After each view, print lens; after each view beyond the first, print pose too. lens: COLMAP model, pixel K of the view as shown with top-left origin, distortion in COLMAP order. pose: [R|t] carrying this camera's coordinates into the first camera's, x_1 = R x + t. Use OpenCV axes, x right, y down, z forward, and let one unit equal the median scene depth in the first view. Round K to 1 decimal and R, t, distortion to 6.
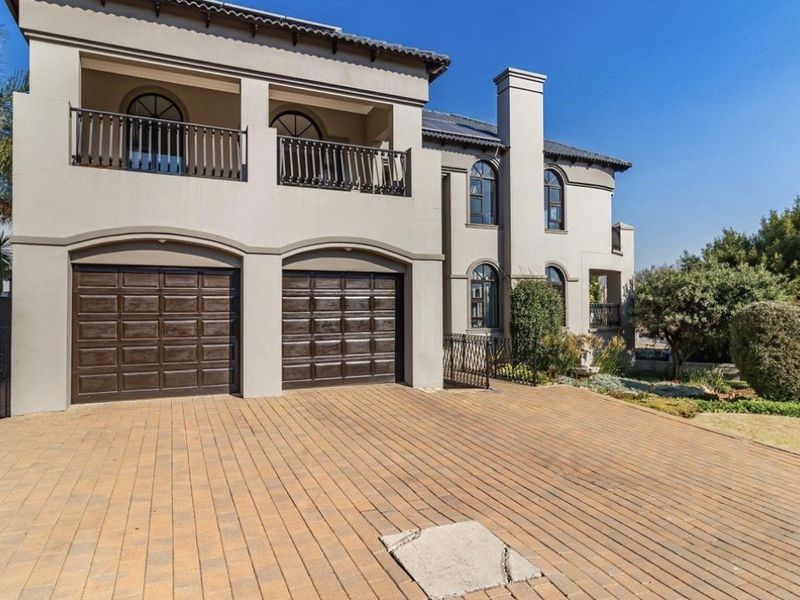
lens RADIAL K [[511.0, 0, 400.0], [0, 511.0, 300.0], [0, 0, 1]] dist [-0.002416, -0.000641]
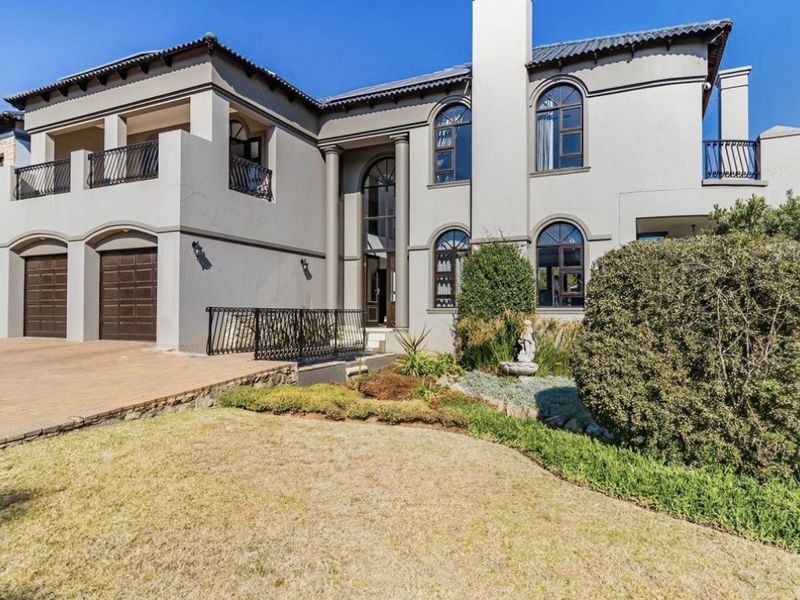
lens RADIAL K [[511.0, 0, 400.0], [0, 511.0, 300.0], [0, 0, 1]] dist [-0.002416, -0.000641]
pose [[0.651005, -0.007910, -0.759032, 0.735235], [0.007345, 0.999965, -0.004121, 0.045650], [0.759038, -0.002892, 0.651040, 0.405606]]
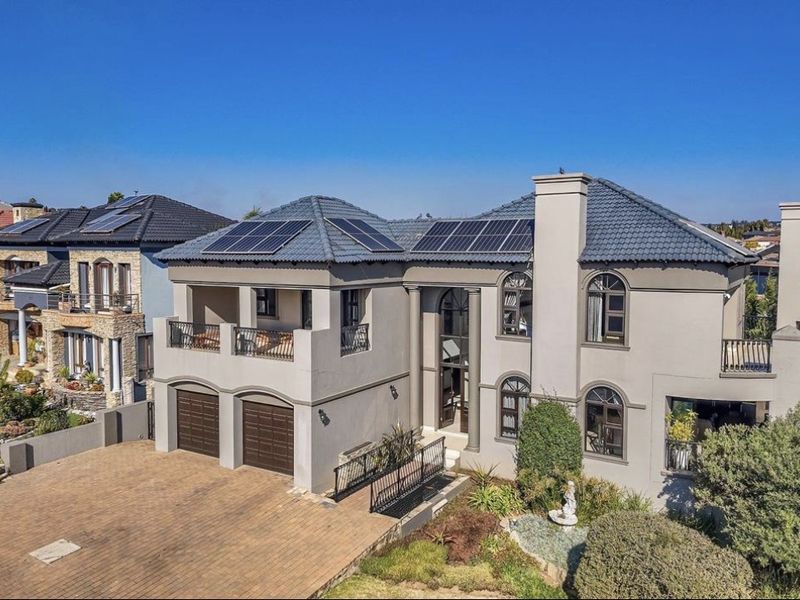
lens RADIAL K [[608.3, 0, 392.0], [0, 608.3, 286.8], [0, 0, 1]] dist [0.008864, -0.001240]
pose [[0.552319, 0.058871, -0.831551, 1.012792], [0.012303, 0.996819, 0.078743, -0.342345], [0.833542, -0.053722, 0.549838, 0.157495]]
